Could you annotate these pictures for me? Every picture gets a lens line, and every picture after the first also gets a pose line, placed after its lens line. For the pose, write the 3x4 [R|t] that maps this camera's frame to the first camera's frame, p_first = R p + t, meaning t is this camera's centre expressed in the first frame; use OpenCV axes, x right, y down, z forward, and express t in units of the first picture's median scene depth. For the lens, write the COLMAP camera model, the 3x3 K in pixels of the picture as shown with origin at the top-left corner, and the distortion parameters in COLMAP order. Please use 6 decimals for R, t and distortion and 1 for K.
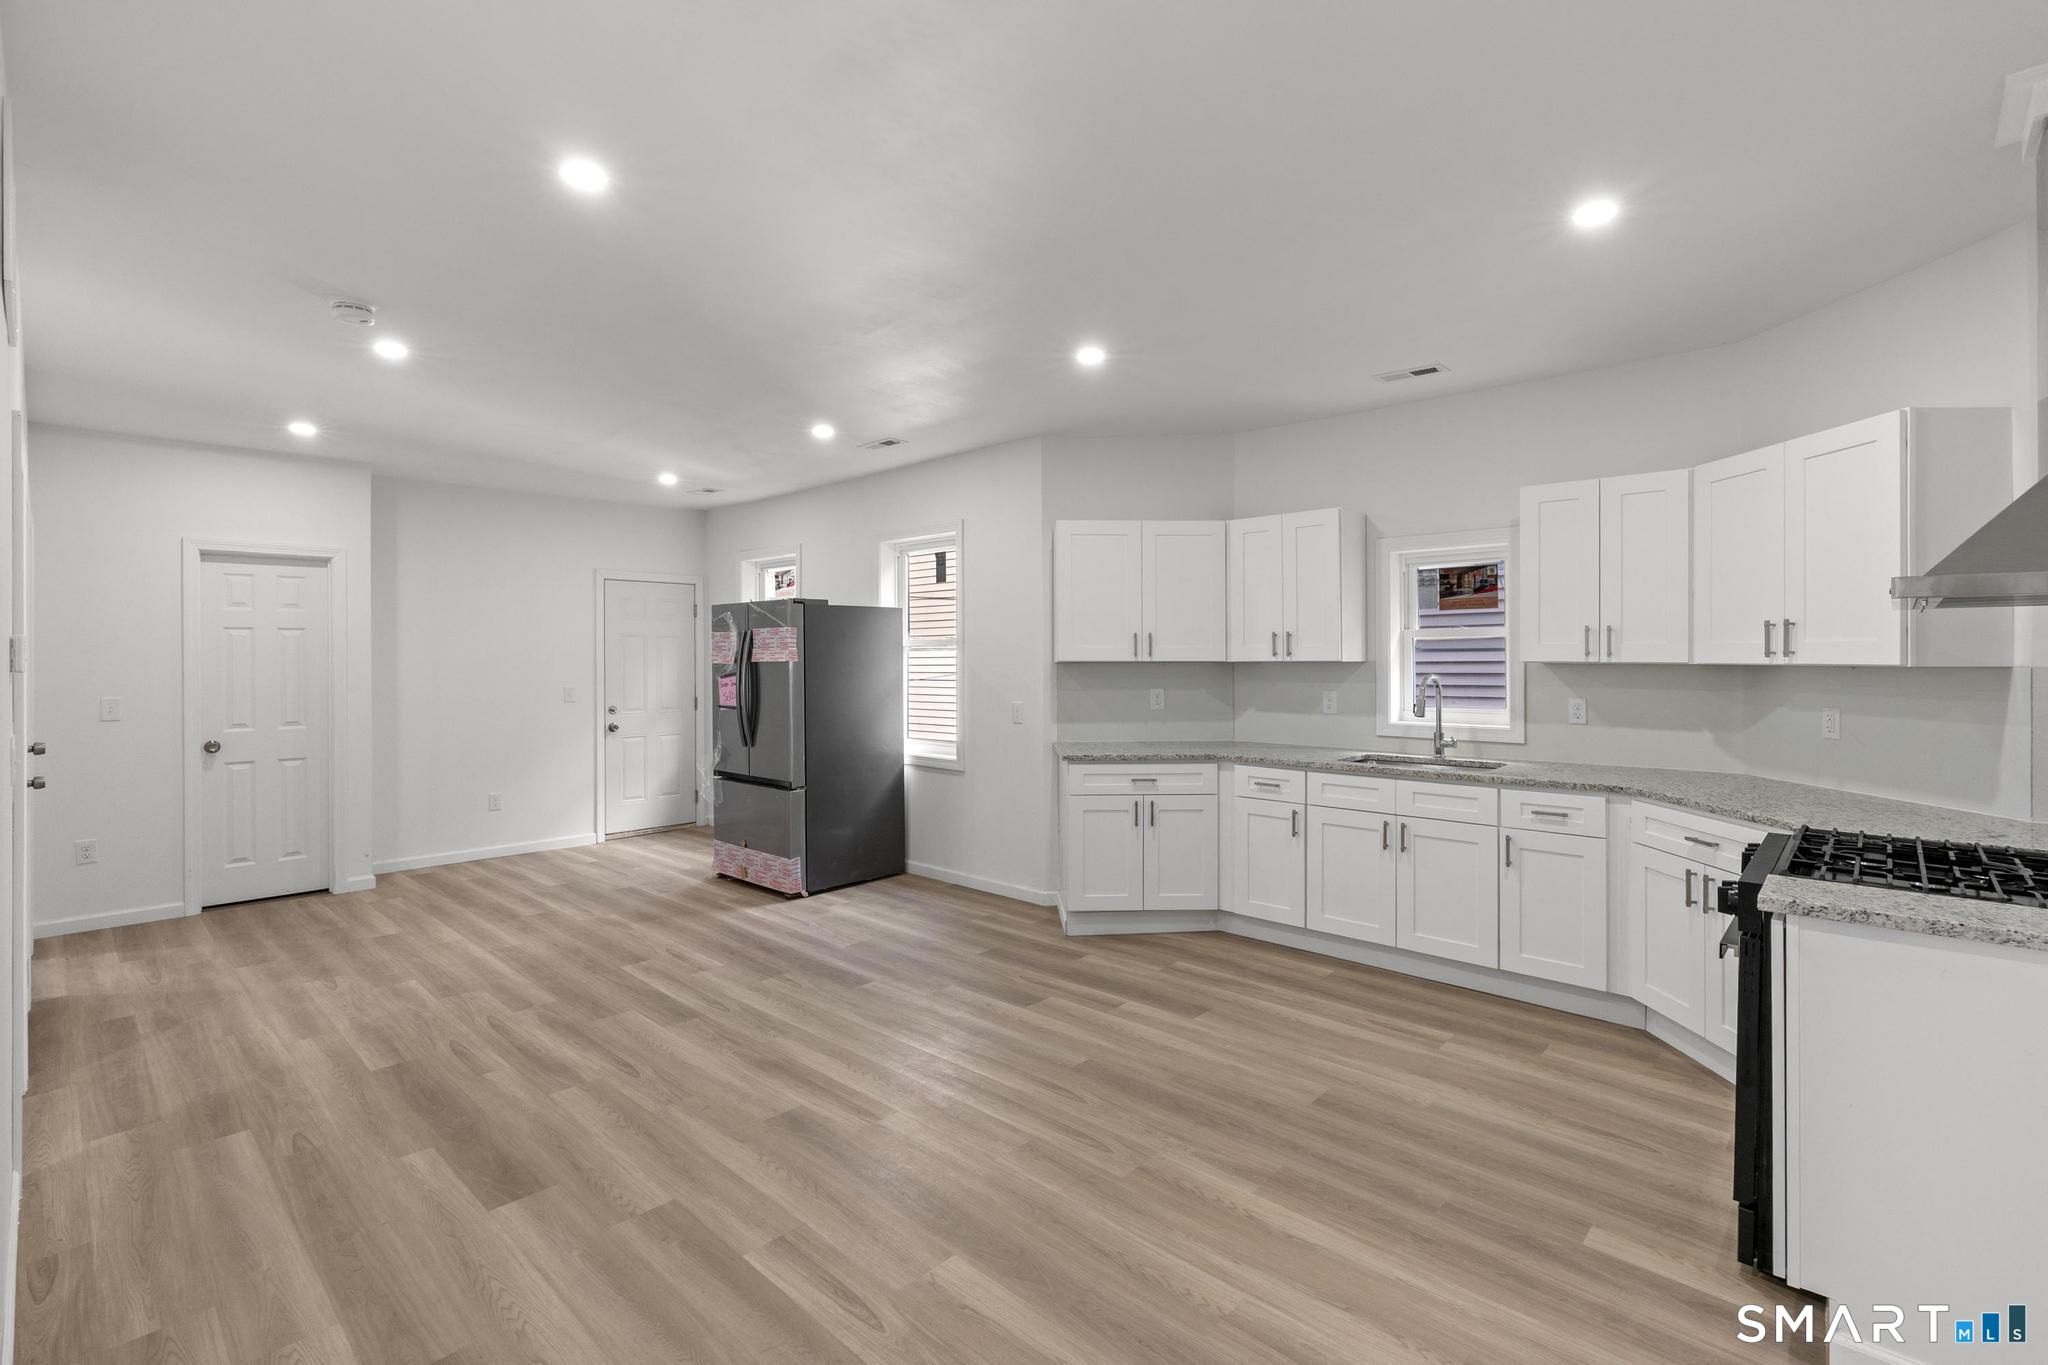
lens RADIAL K [[922.7, 0, 1011.6], [0, 922.7, 668.3], [0, 0, 1]] dist [-0.003771, 0.000511]
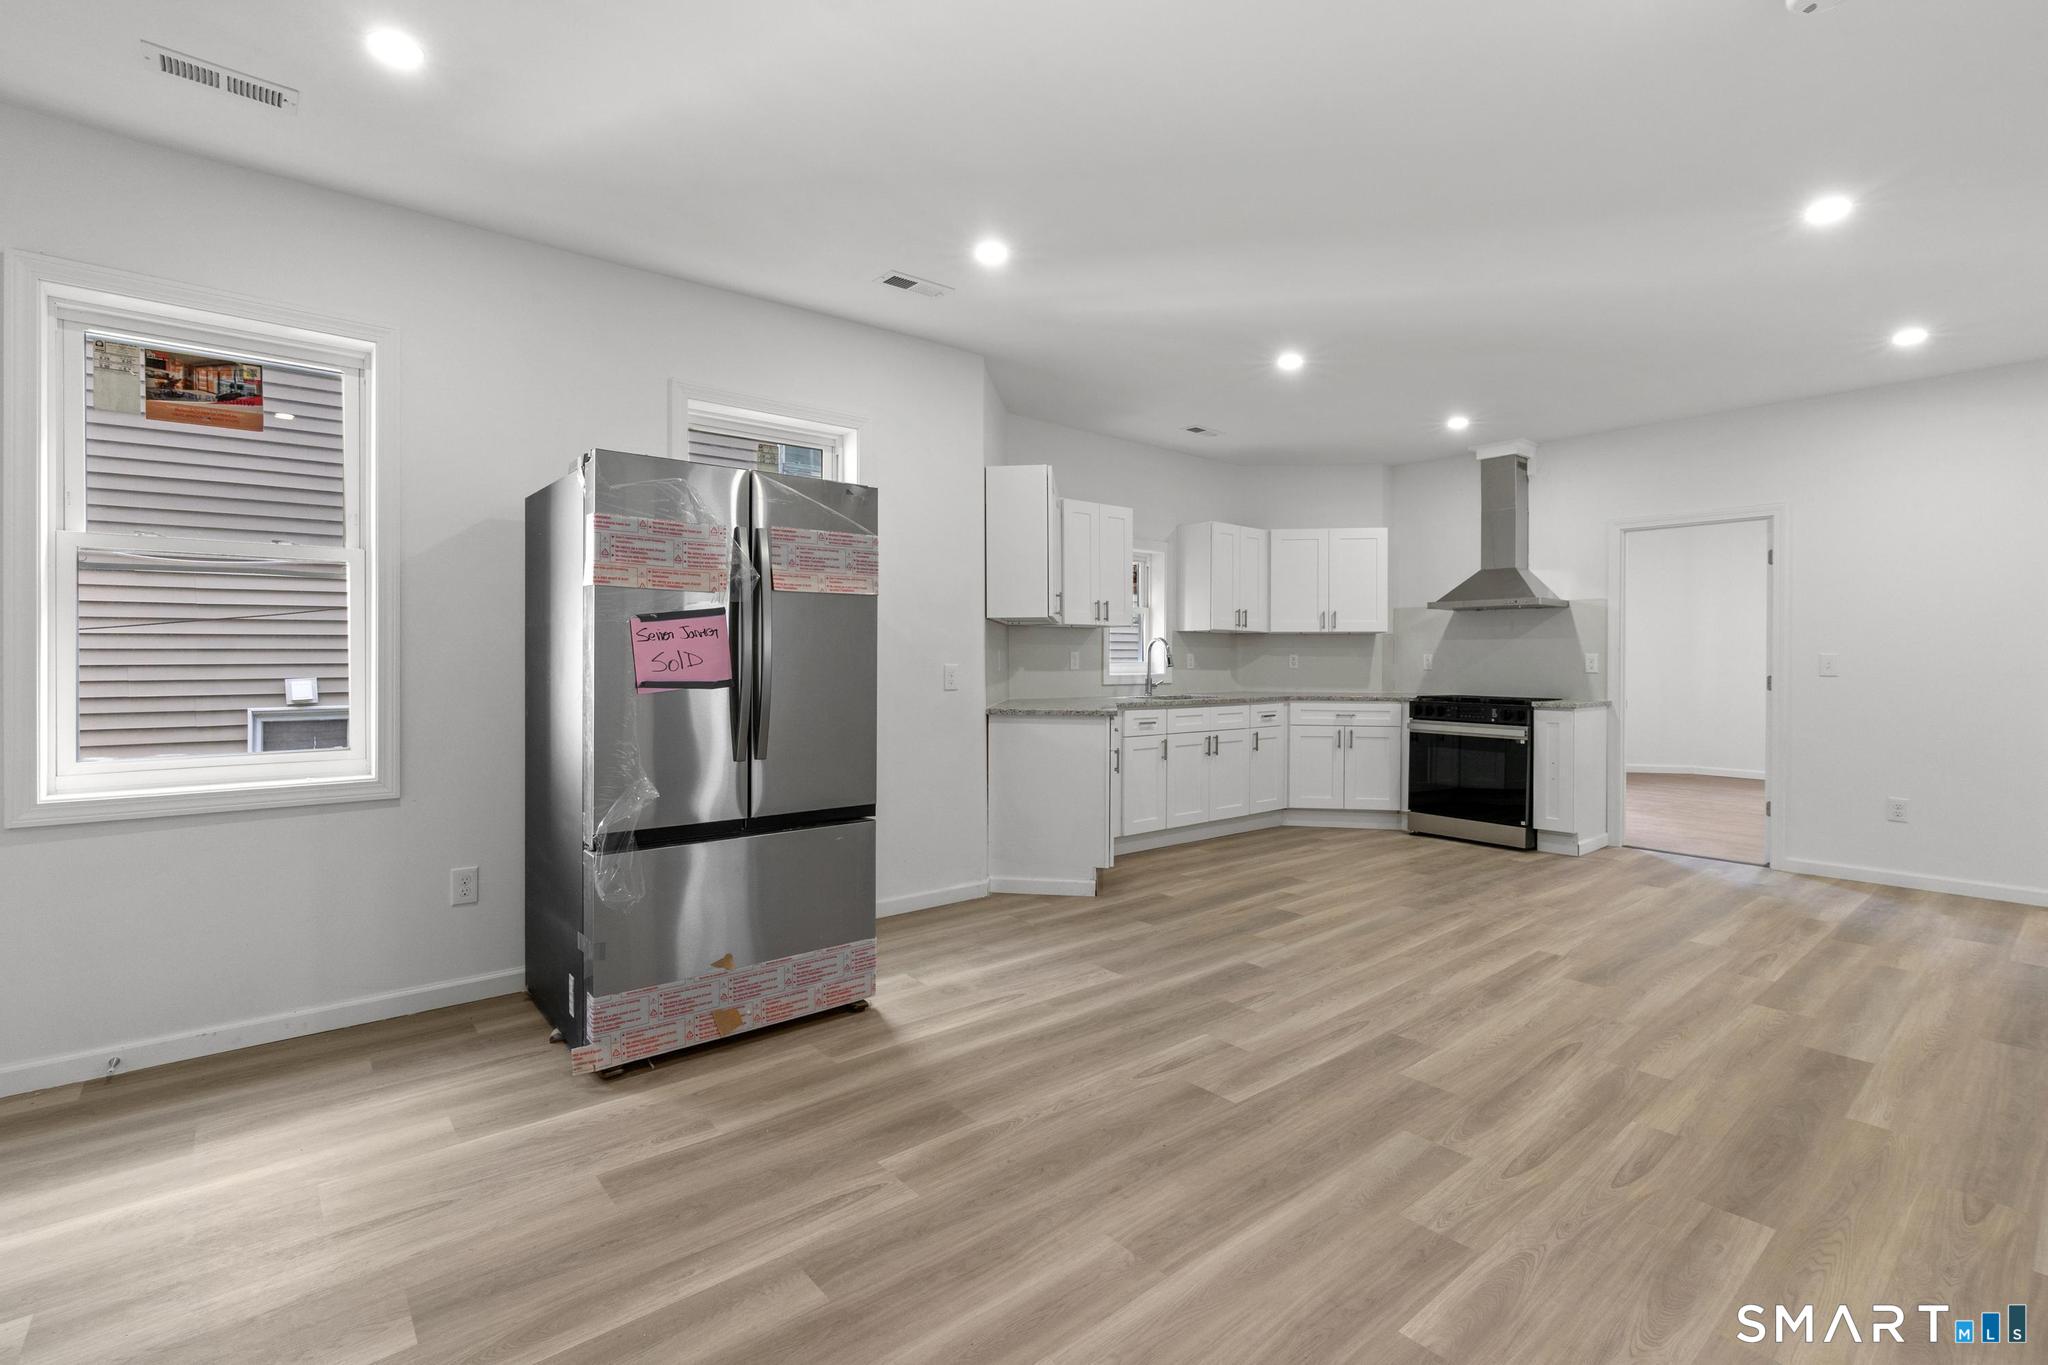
lens RADIAL K [[922.7, 0, 1009.2], [0, 922.7, 679.9], [0, 0, 1]] dist [-0.003771, 0.000511]
pose [[0.122685, -0.018782, 0.992268, -1.139203], [0.009966, 0.999794, 0.017693, 0.051380], [-0.992396, 0.007718, 0.122847, 1.200558]]
